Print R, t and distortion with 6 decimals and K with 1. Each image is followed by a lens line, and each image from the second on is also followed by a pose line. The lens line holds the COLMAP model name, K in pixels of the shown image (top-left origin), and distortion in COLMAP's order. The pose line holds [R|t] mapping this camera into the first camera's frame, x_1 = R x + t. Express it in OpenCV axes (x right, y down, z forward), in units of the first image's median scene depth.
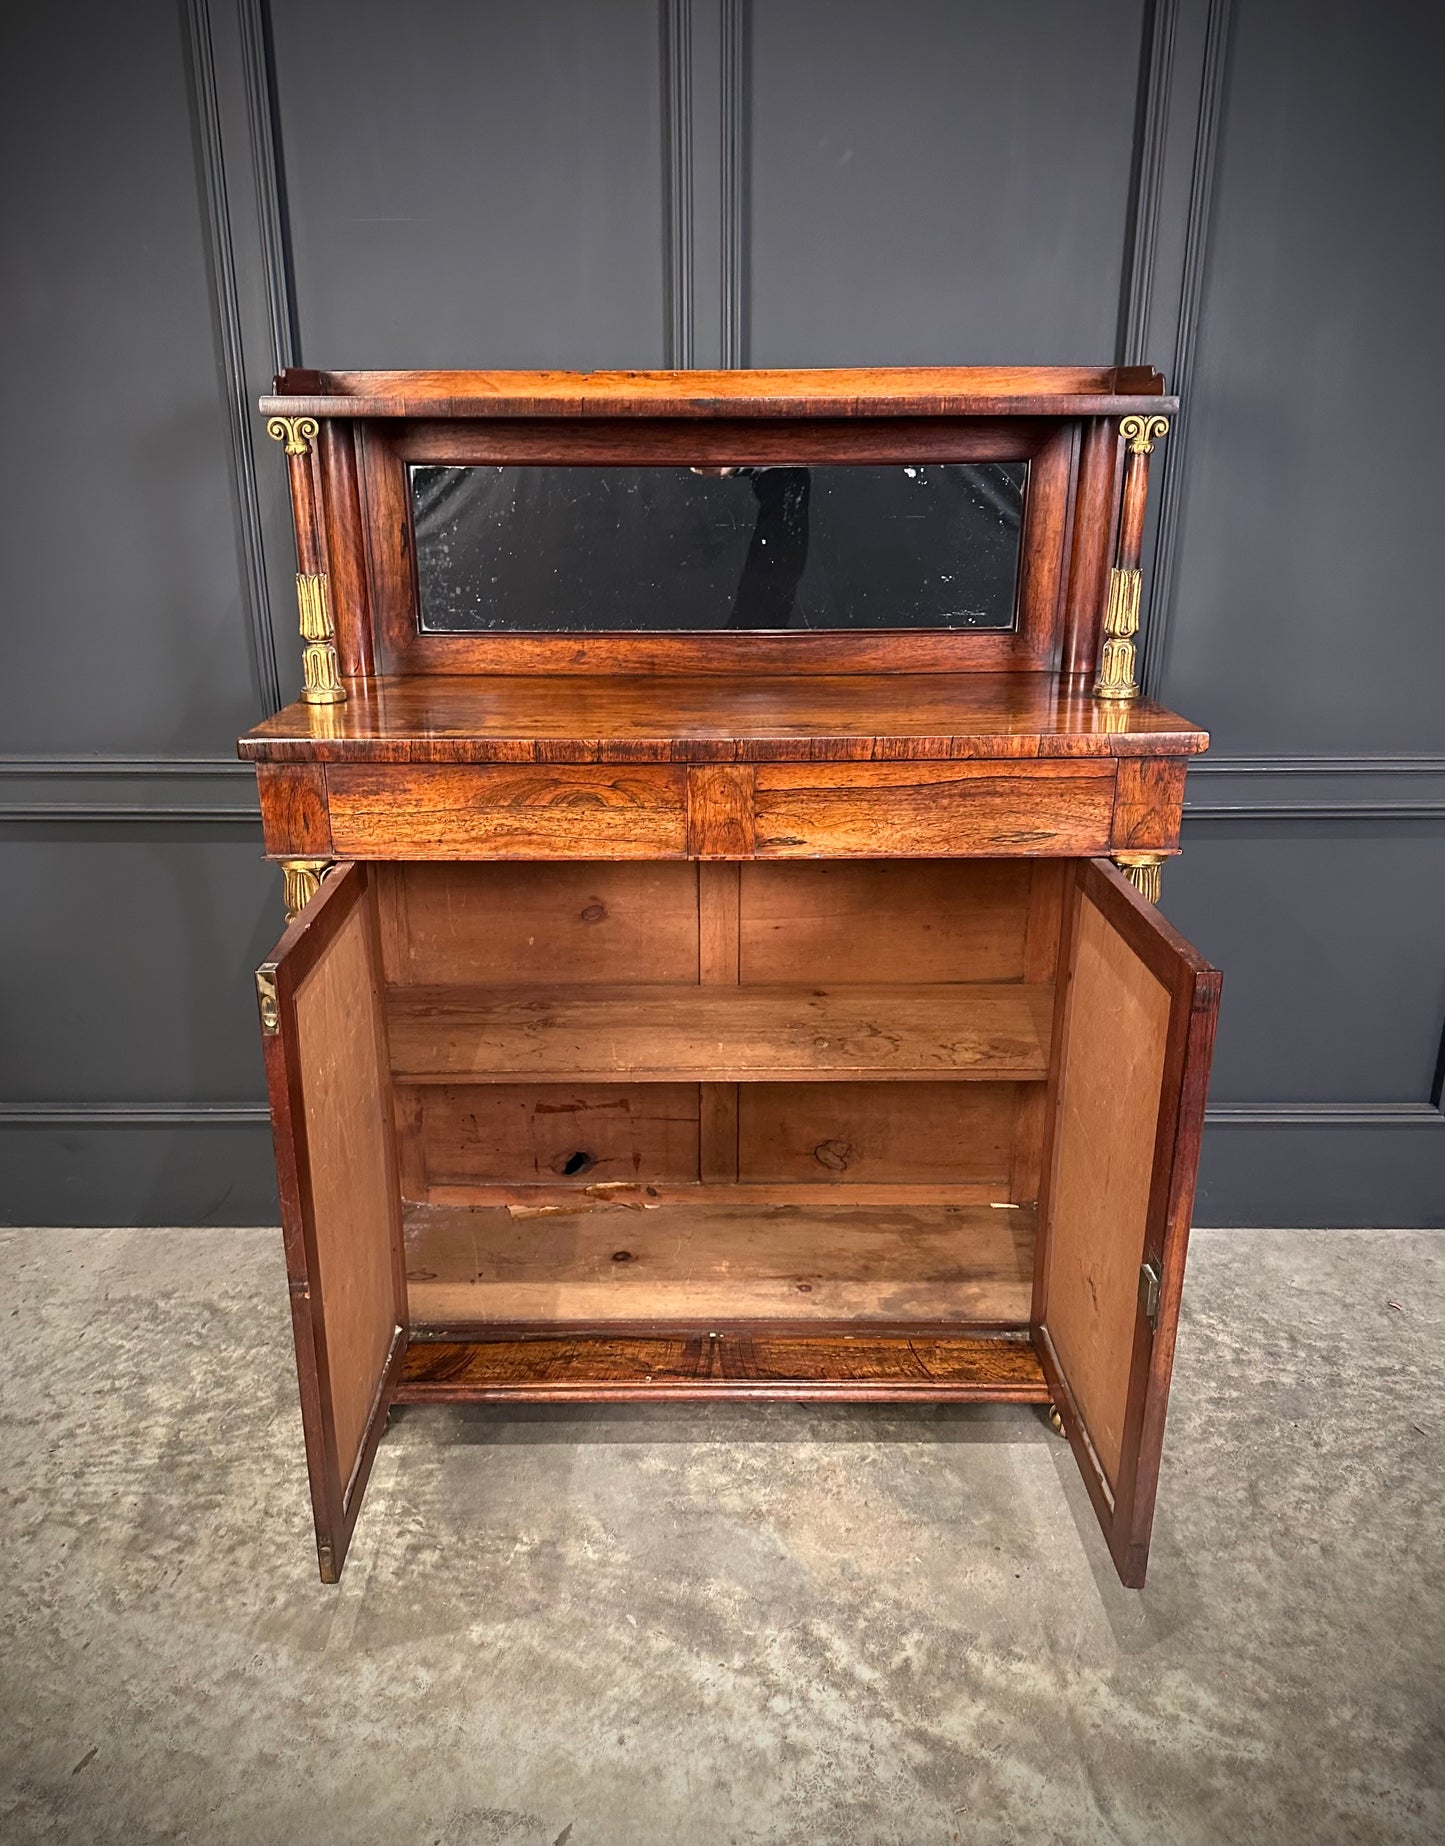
lens RADIAL K [[1520.9, 0, 703.3], [0, 1520.9, 860.7], [0, 0, 1]] dist [-0.030849, 0.017311]
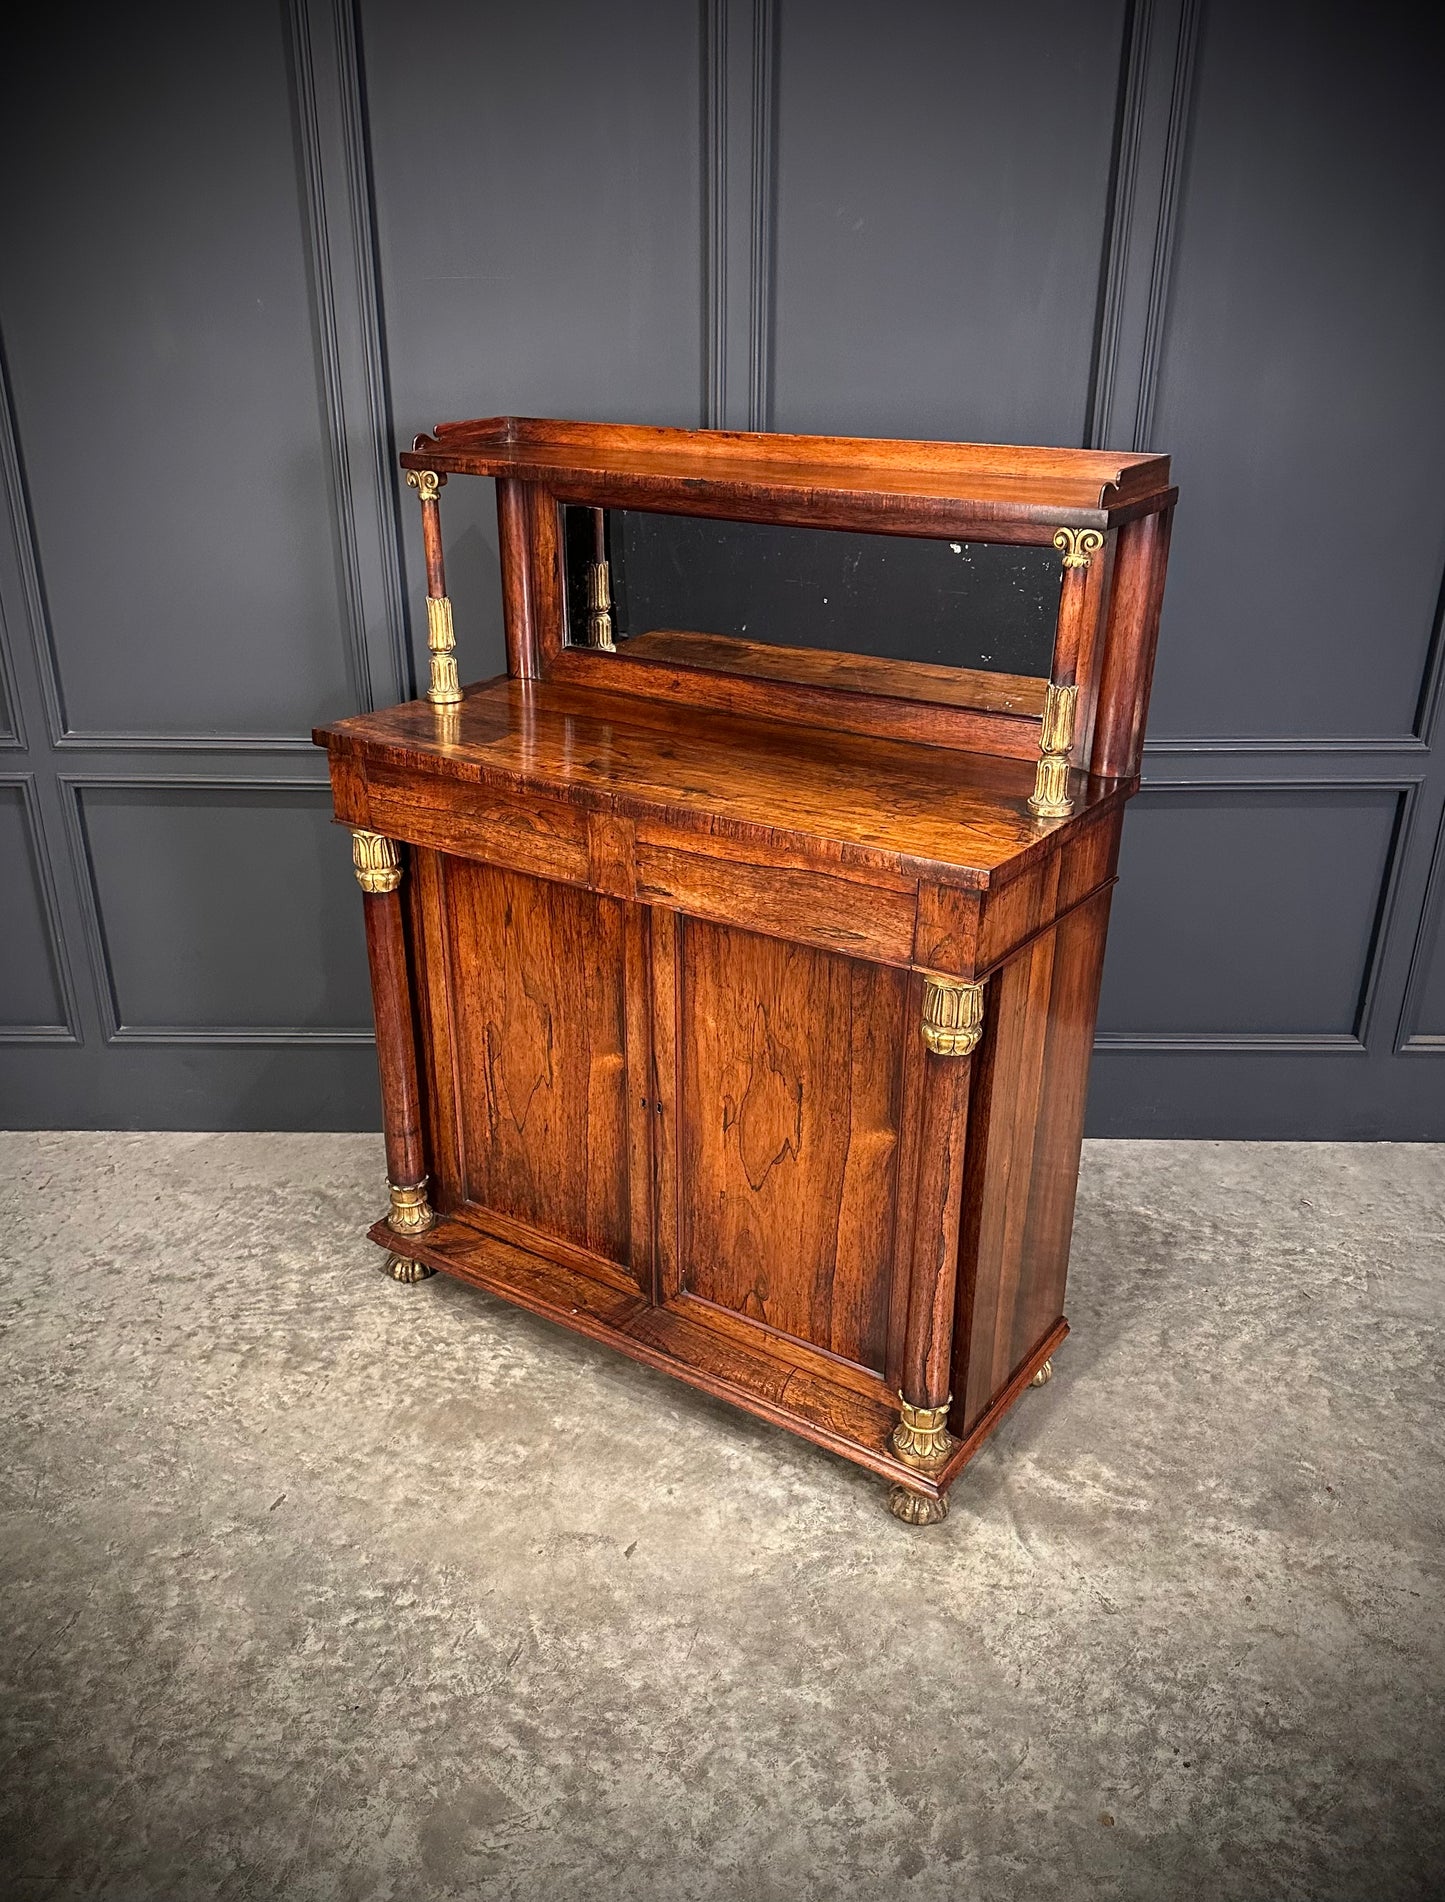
lens RADIAL K [[1661.5, 0, 684.2], [0, 1661.5, 944.2], [0, 0, 1]] dist [0.033888, -0.076928]
pose [[0.999861, 0.005942, -0.015593, -0.018909], [-0.004314, 0.994732, 0.102415, -0.053832], [0.016120, -0.102334, 0.994620, -0.389007]]
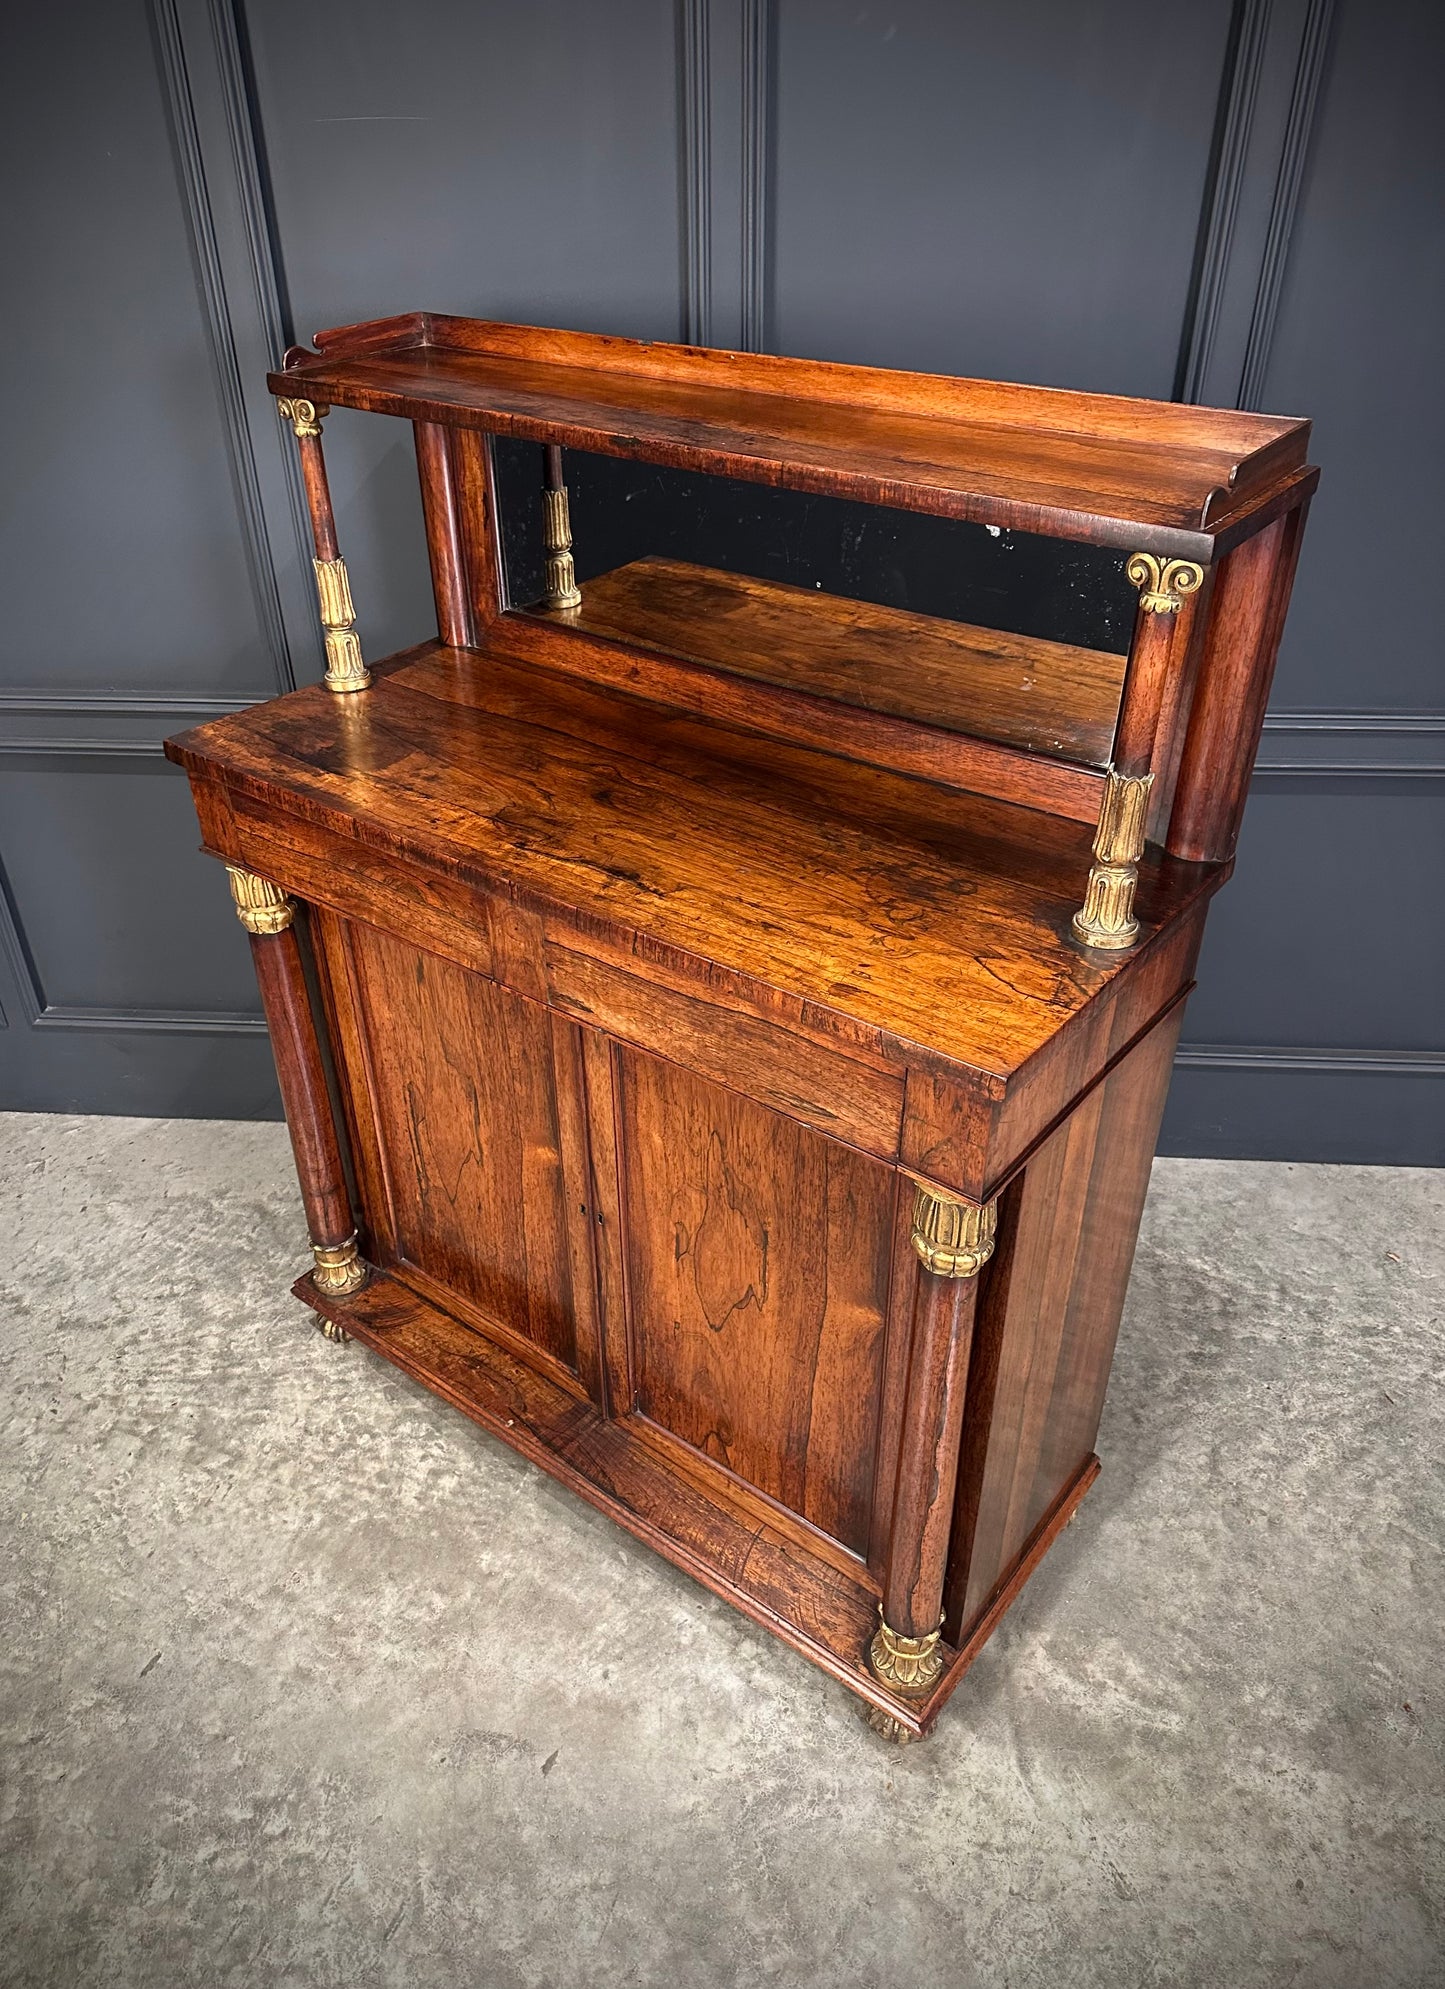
lens RADIAL K [[1532.2, 0, 673.9], [0, 1532.2, 952.8], [0, 0, 1]] dist [-0.012322, -0.000772]
pose [[0.996603, 0.027722, -0.077550, 0.063202], [-0.006823, 0.966200, 0.257705, -0.215224], [0.082073, -0.256300, 0.963107, 0.025201]]
